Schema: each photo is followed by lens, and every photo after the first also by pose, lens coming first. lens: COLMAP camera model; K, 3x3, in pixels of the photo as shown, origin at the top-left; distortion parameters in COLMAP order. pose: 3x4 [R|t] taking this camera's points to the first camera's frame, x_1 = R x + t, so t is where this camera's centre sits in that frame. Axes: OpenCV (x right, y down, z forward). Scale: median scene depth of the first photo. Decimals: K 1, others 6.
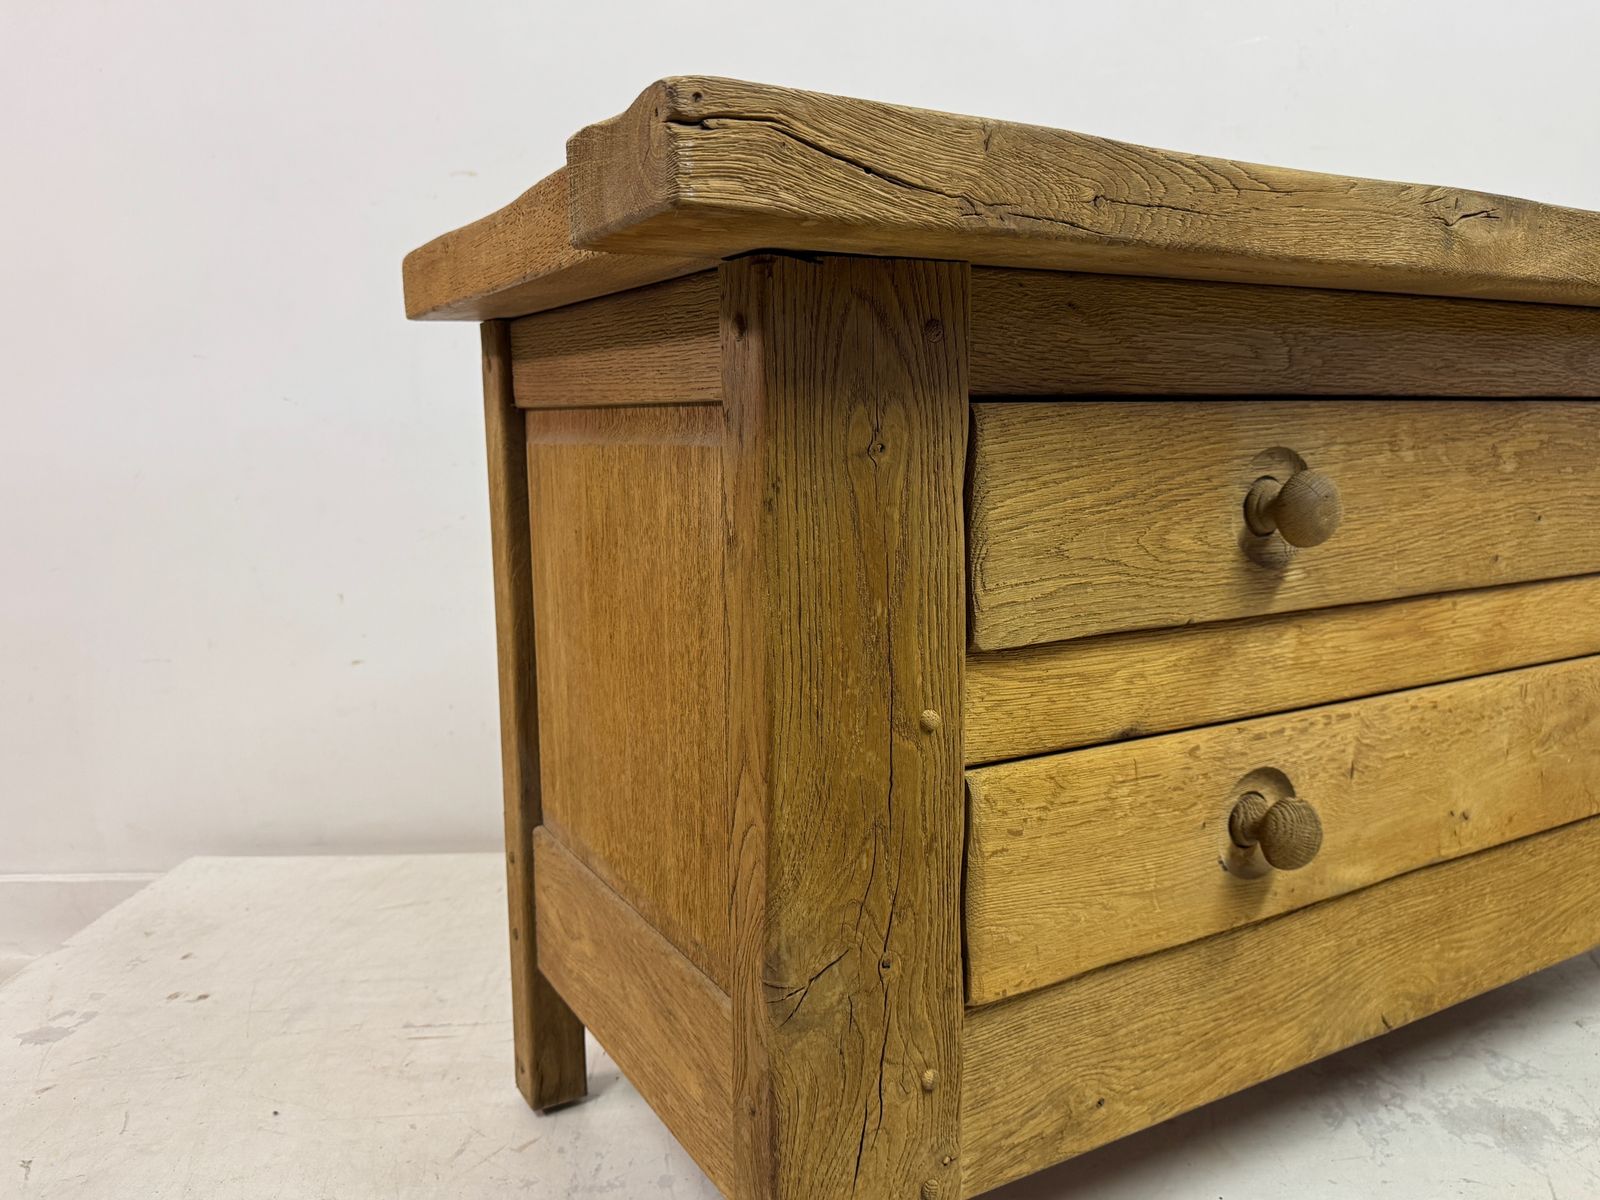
lens RADIAL K [[1218.7, 0, 783.3], [0, 1218.7, 605.3], [0, 0, 1]] dist [0.068401, -0.105388]
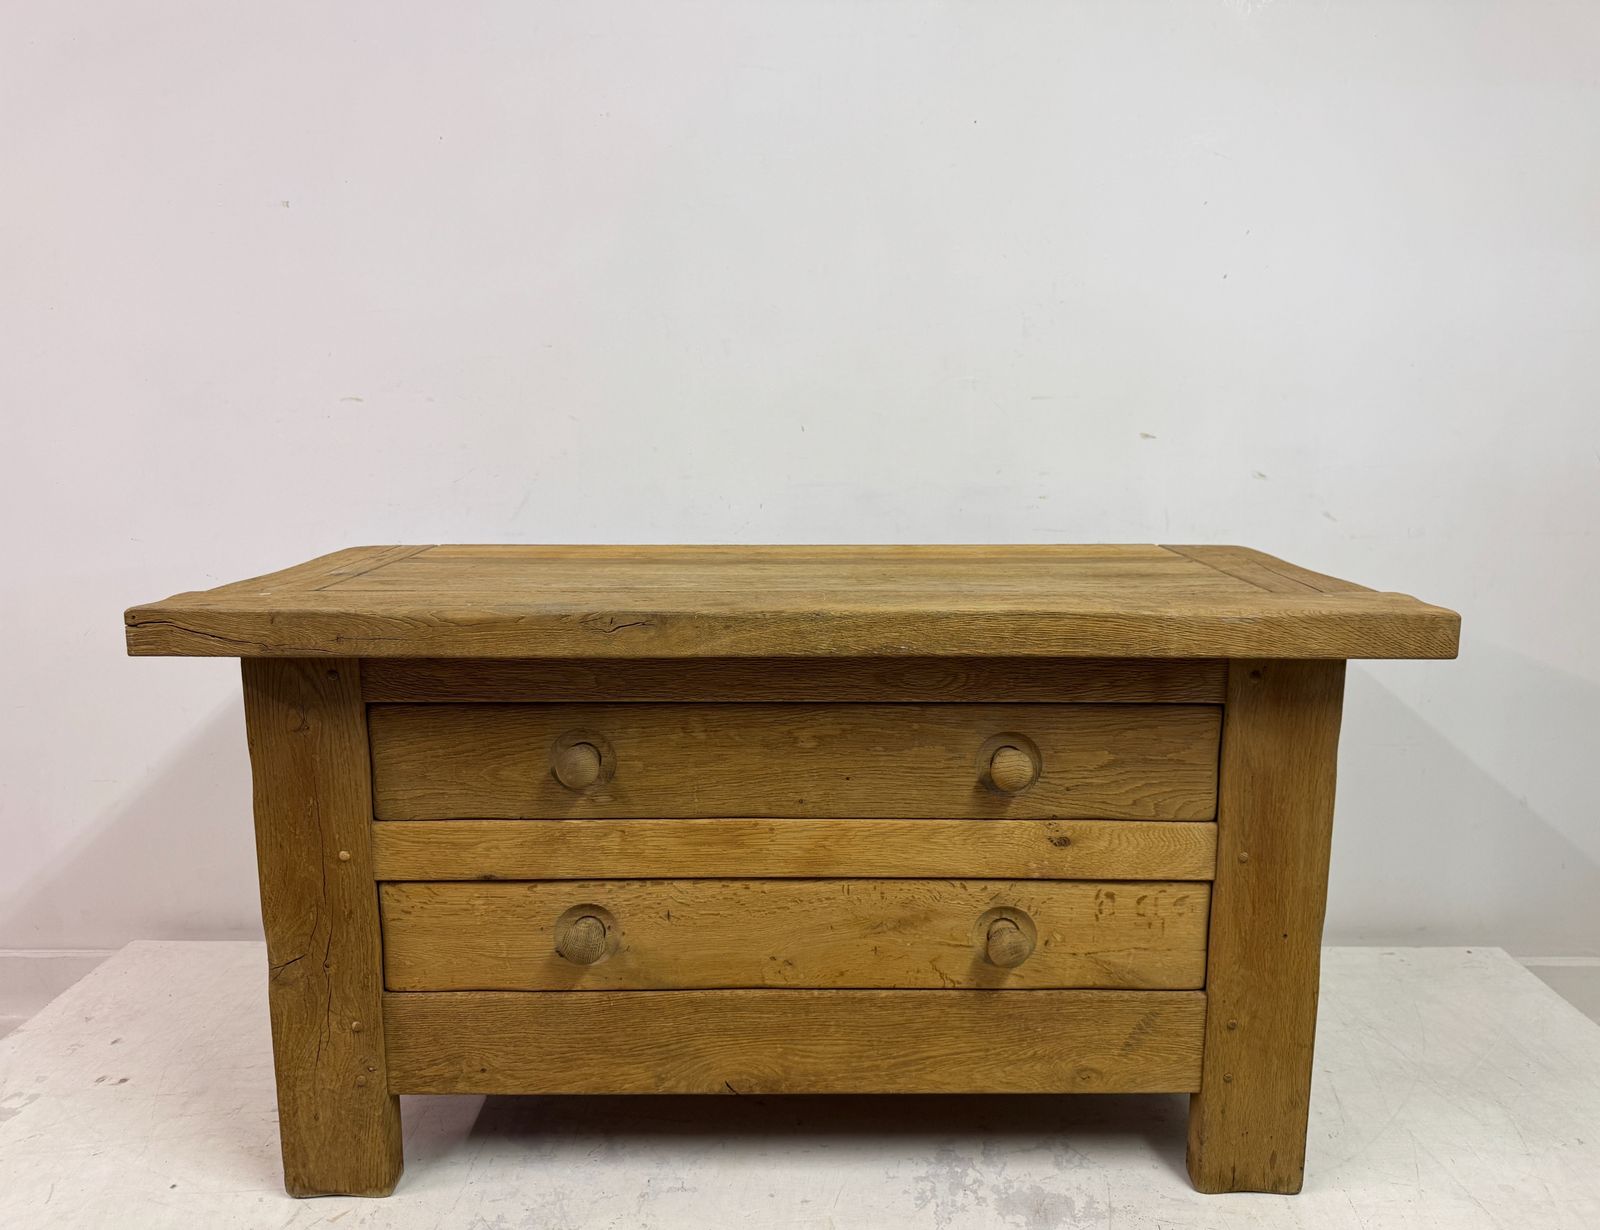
lens RADIAL K [[1198.9, 0, 799.6], [0, 1198.9, 610.0], [0, 0, 1]] dist [0.027810, -0.046022]
pose [[0.869417, 0.095009, -0.484858, 1.485894], [-0.080647, 0.995465, 0.050452, -0.414160], [0.487453, -0.004762, 0.873136, -0.343019]]
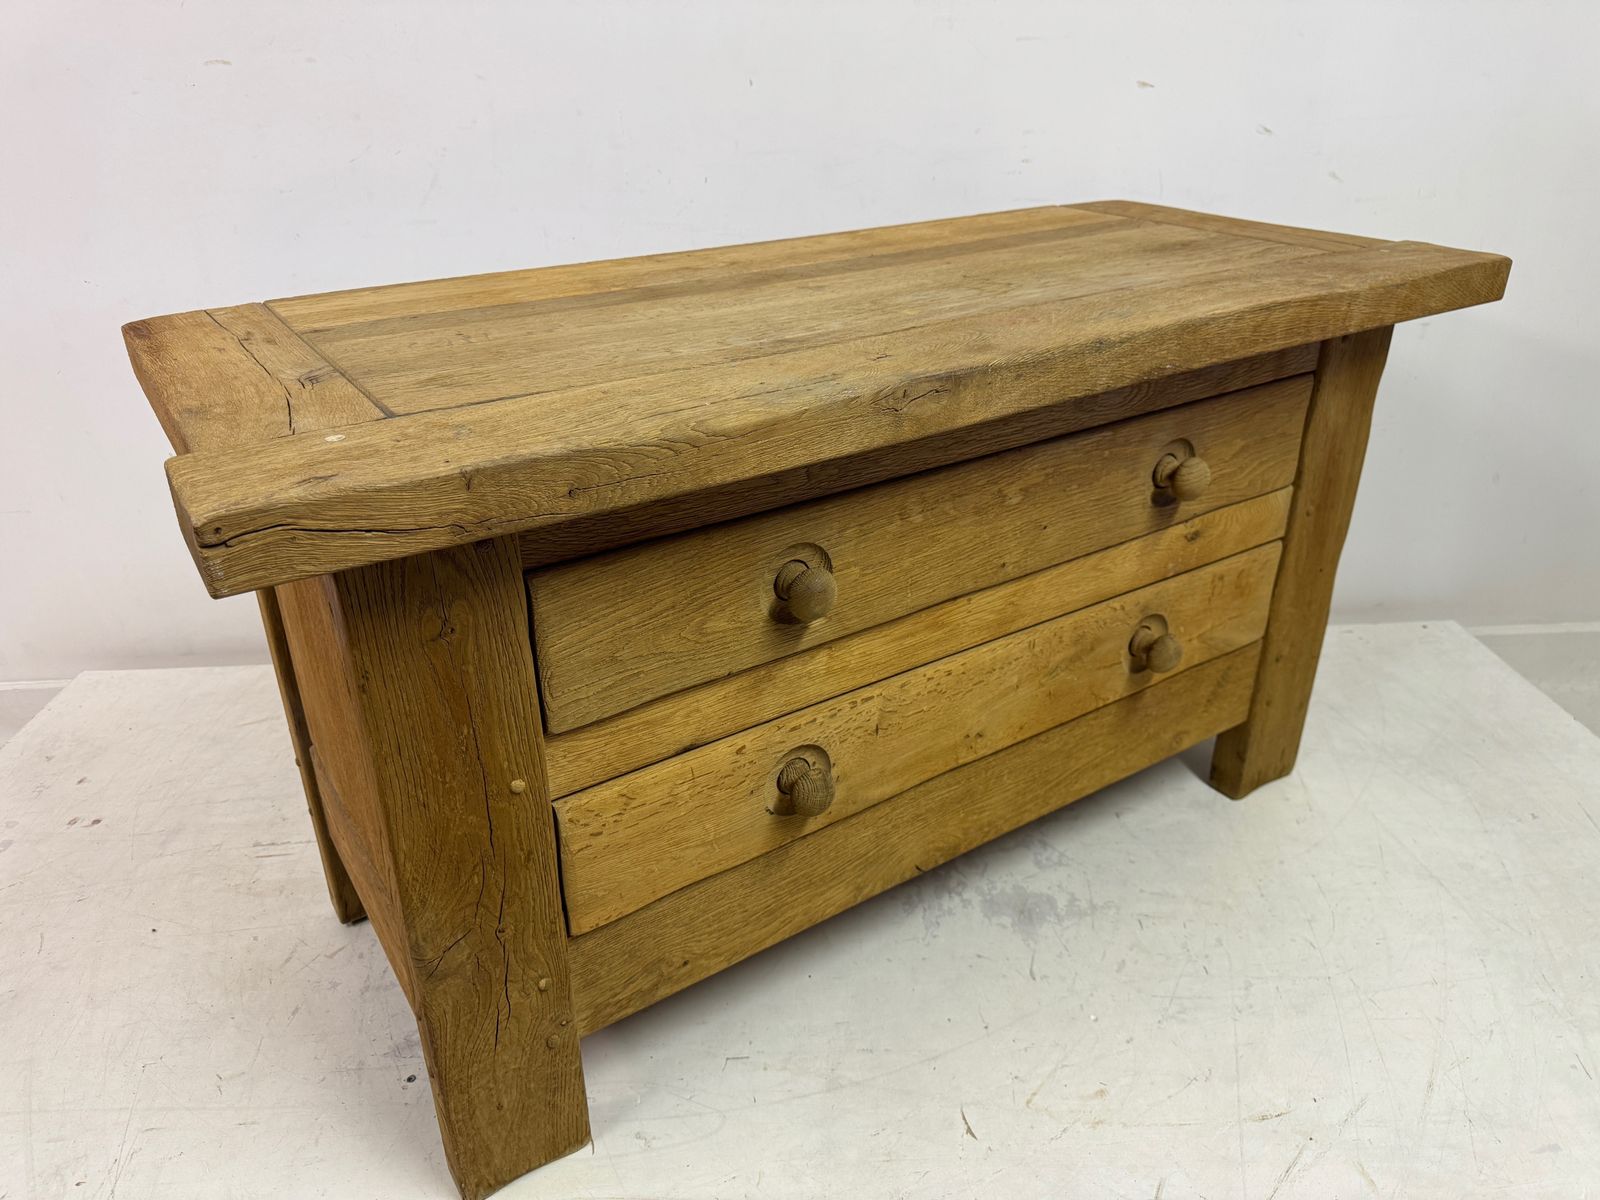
lens RADIAL K [[1157.4, 0, 793.2], [0, 1157.4, 601.2], [0, 0, 1]] dist [0.041380, -0.069059]
pose [[0.997605, -0.029985, 0.062334, 0.315045], [0.008966, 0.949614, 0.313293, -0.463741], [-0.068588, -0.311984, 0.947608, -0.220541]]
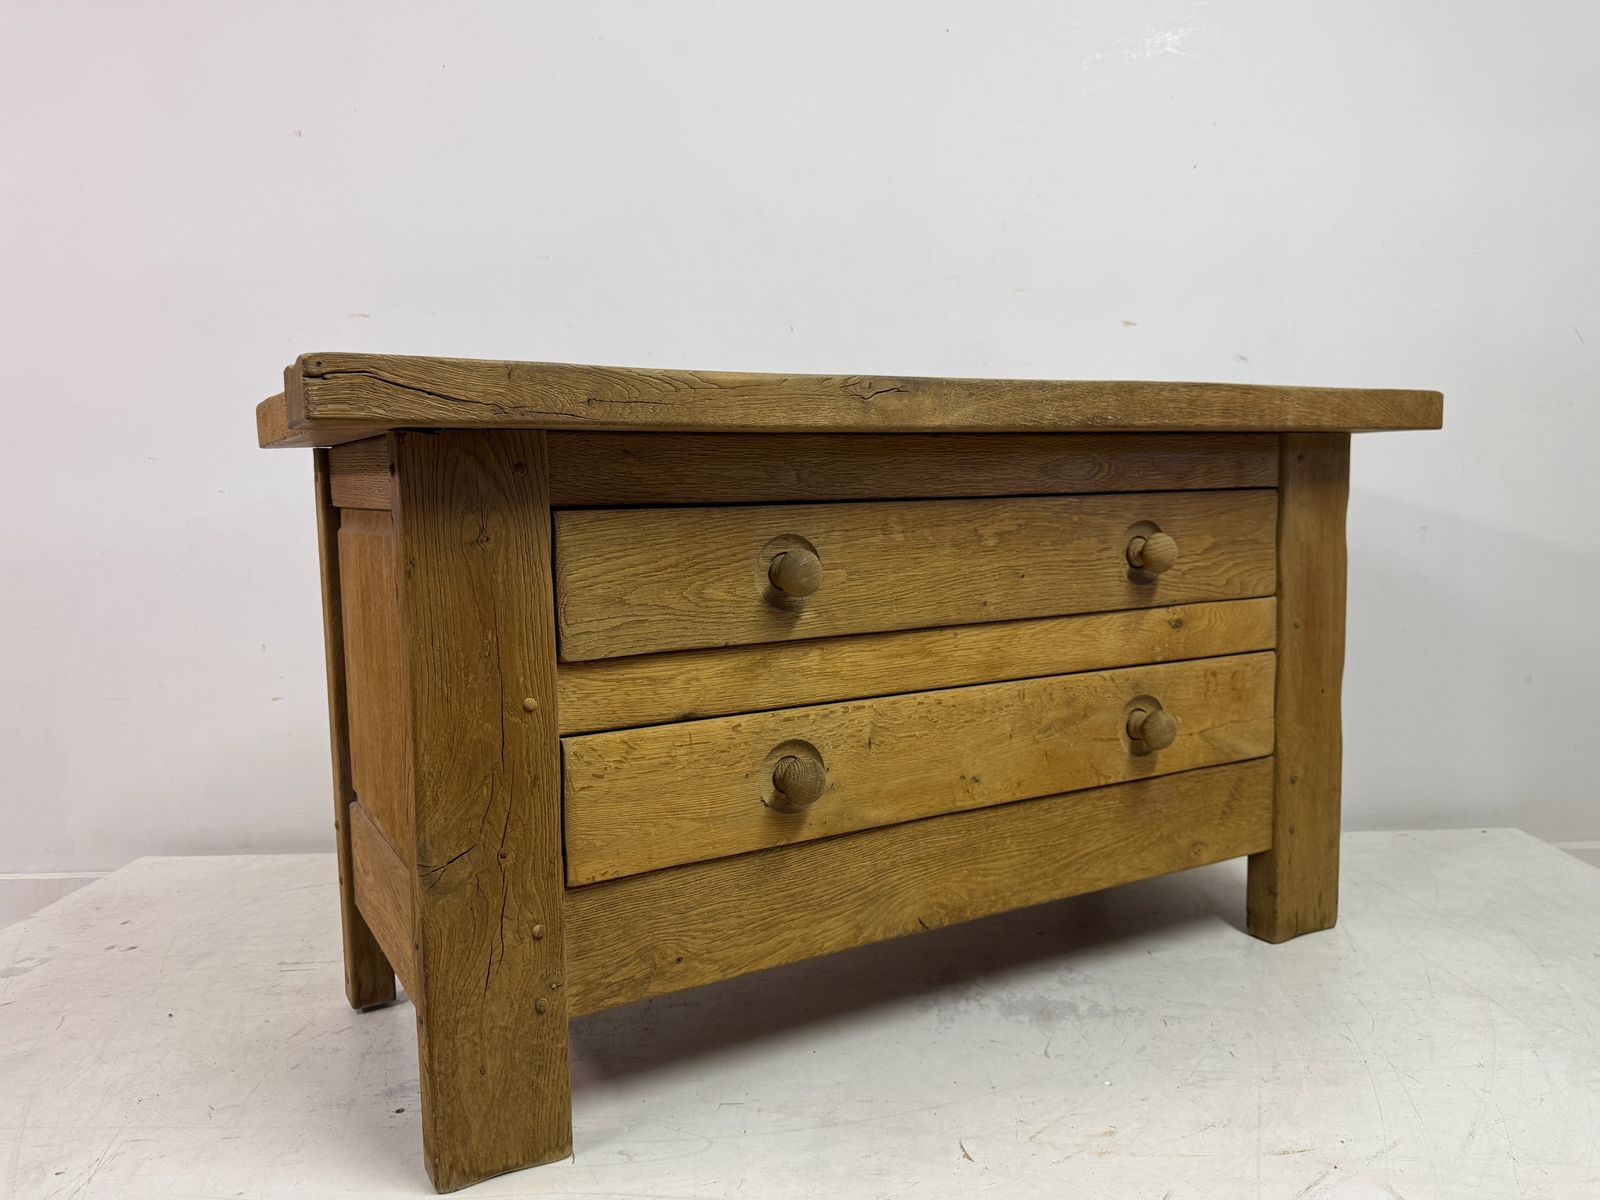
lens RADIAL K [[1218.7, 0, 798.9], [0, 1218.7, 603.2], [0, 0, 1]] dist [0.068401, -0.105388]
pose [[0.999944, -0.009788, -0.004146, 0.419257], [0.009575, 0.998780, -0.048454, 0.035388], [0.004615, 0.048411, 0.998817, -0.550138]]
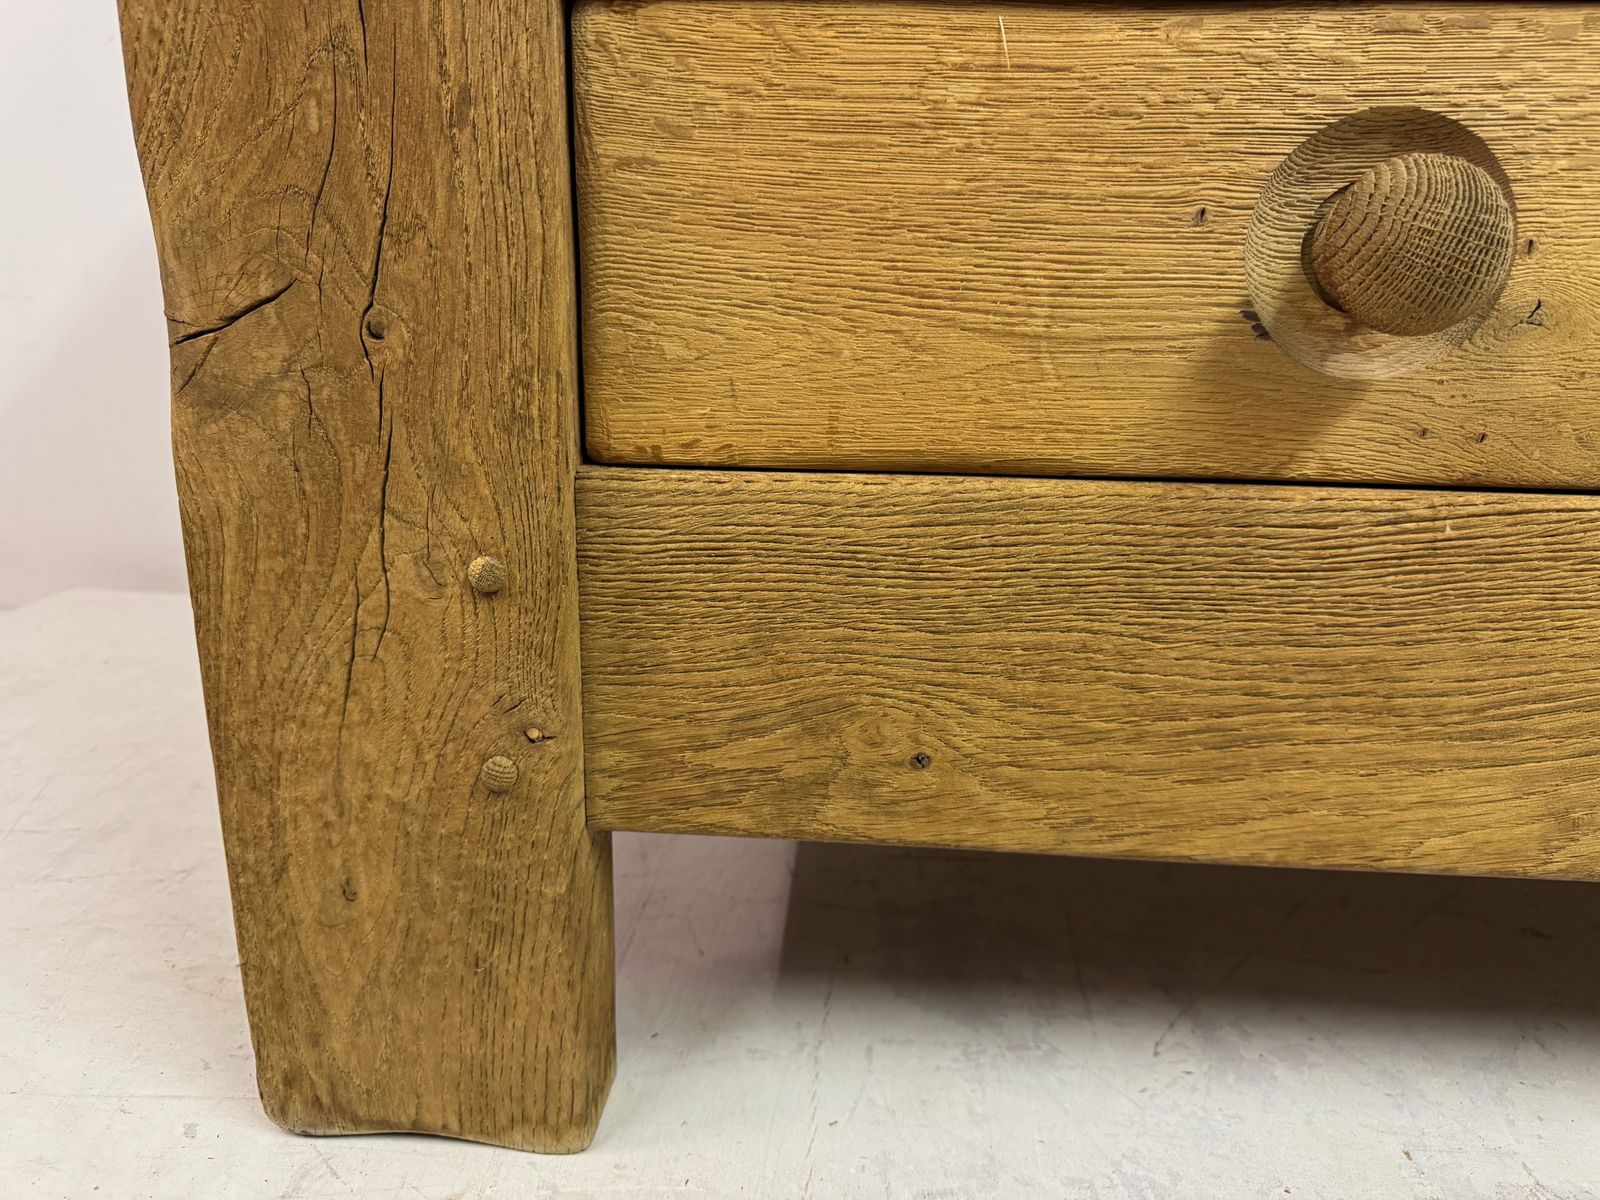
lens RADIAL K [[1218.7, 0, 807.0], [0, 1218.7, 610.3], [0, 0, 1]] dist [0.068401, -0.105388]
pose [[0.824132, 0.181454, -0.536545, 0.486724], [-0.108045, 0.980264, 0.165558, 0.261789], [0.555996, -0.078471, 0.827472, 0.550852]]
